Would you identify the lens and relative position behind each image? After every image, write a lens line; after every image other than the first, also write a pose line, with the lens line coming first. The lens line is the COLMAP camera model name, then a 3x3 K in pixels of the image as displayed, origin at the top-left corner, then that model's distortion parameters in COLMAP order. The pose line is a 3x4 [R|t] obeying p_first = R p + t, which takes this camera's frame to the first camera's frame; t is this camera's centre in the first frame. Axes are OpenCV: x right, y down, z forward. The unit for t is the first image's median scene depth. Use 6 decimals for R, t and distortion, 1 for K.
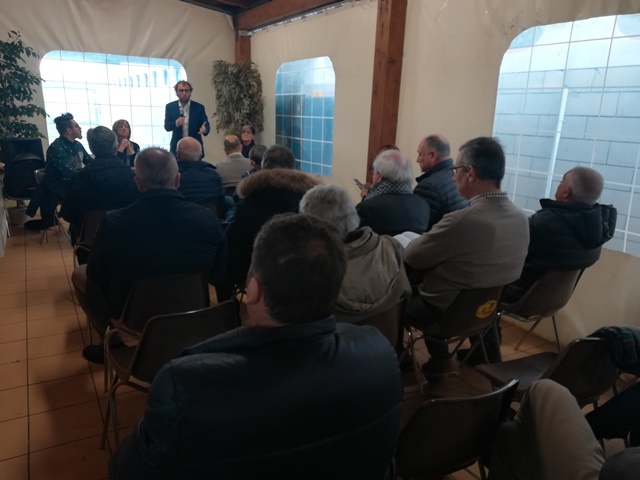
lens RADIAL K [[484.5, 0, 320.0], [0, 484.5, 240.0], [0, 0, 1]] dist [0.005912, -0.008720]
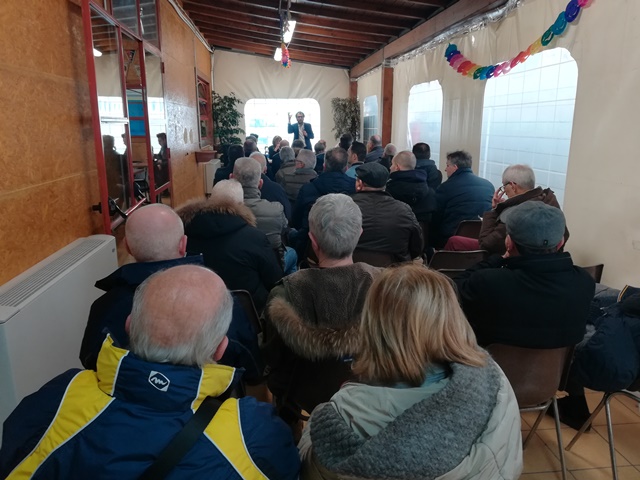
lens RADIAL K [[485.0, 0, 320.0], [0, 485.0, 240.0], [0, 0, 1]] dist [0.055108, -0.048417]
pose [[0.910271, 0.054177, -0.410452, 0.592640], [-0.066926, 0.997617, -0.016744, 0.203140], [0.408567, 0.042711, 0.911728, -0.708832]]
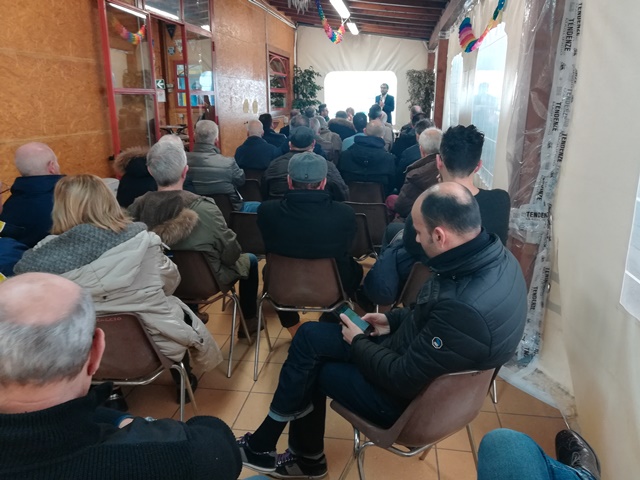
lens RADIAL K [[489.0, 0, 320.0], [0, 489.0, 240.0], [0, 0, 1]] dist [0.004466, -0.003544]
pose [[0.777276, 0.135329, -0.614433, 0.863815], [-0.127396, 0.990216, 0.056937, 0.214958], [0.616127, 0.034021, 0.786912, -0.684185]]
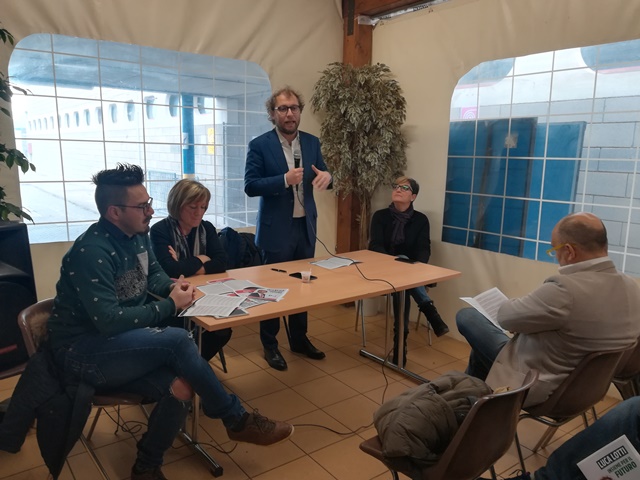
lens RADIAL K [[492.0, 0, 320.0], [0, 492.0, 240.0], [0, 0, 1]] dist [0.009455, 0.001325]
pose [[0.992140, -0.039733, 0.118659, -0.387183], [0.048260, 0.996387, -0.069879, -0.158398], [-0.115454, 0.075056, 0.990473, 0.568454]]
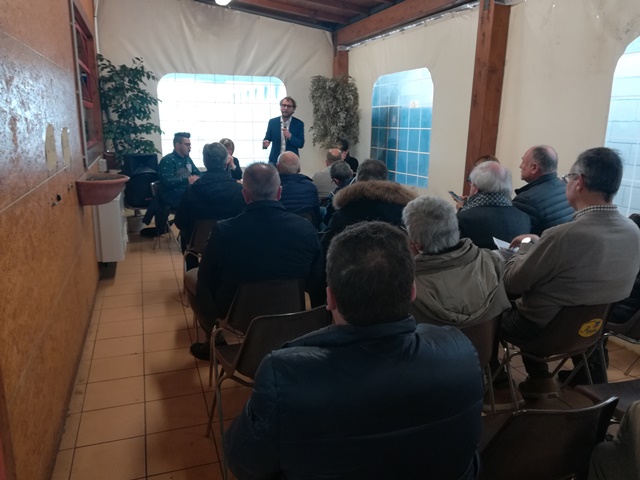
lens RADIAL K [[494.0, 0, 320.0], [0, 494.0, 240.0], [0, 0, 1]] dist [0.005267, -0.002694]
pose [[0.982062, 0.019992, -0.187498, 0.000394], [-0.024799, 0.999420, -0.023326, 0.002787], [0.186923, 0.027557, 0.981988, -0.024522]]
